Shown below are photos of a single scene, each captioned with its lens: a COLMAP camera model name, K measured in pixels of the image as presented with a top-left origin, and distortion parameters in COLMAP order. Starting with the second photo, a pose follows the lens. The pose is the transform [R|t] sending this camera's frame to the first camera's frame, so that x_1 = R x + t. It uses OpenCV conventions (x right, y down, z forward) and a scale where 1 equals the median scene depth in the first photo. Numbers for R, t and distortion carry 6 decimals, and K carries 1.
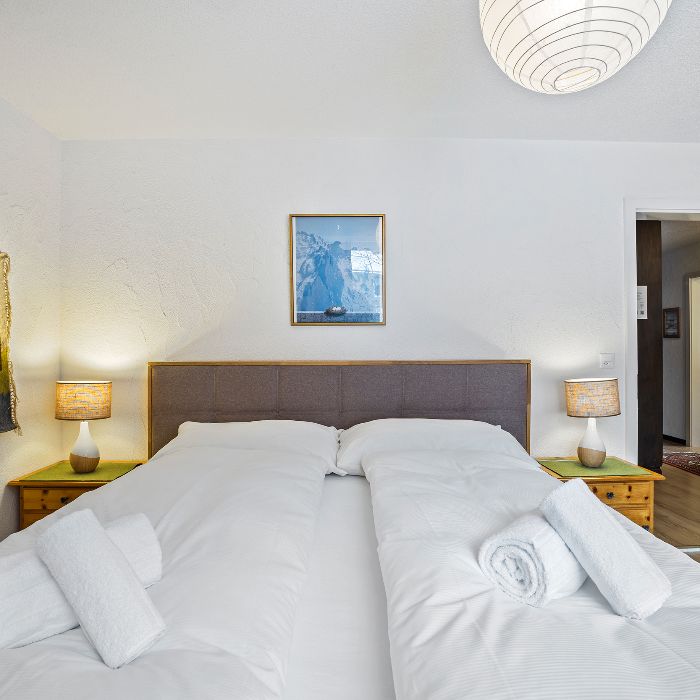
lens RADIAL K [[457.4, 0, 349.7], [0, 457.4, 352.4], [0, 0, 1]] dist [-0.005563, -0.002506]
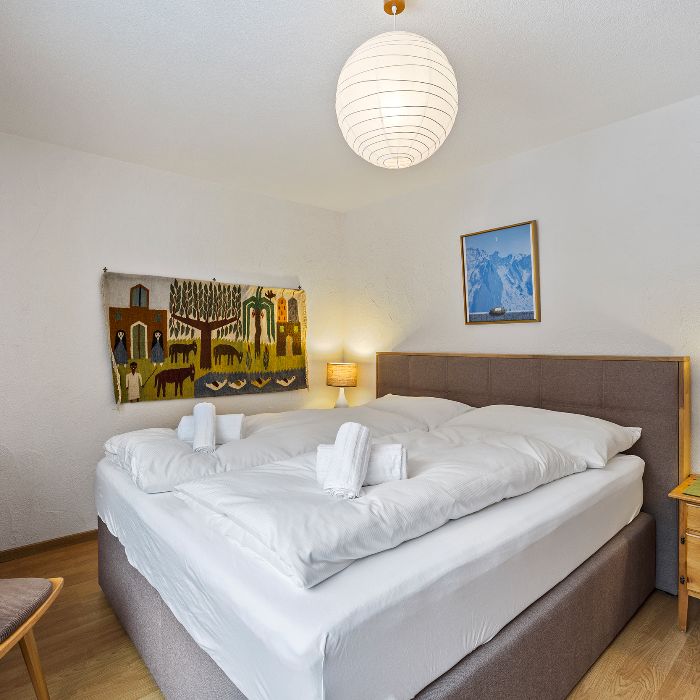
lens RADIAL K [[457.4, 0, 352.2], [0, 457.4, 347.7], [0, 0, 1]] dist [-0.005563, -0.002506]
pose [[0.666706, 0.010680, -0.745244, 0.595802], [-0.002274, 0.999922, 0.012295, -0.010949], [0.745317, -0.006503, 0.666678, -0.052290]]
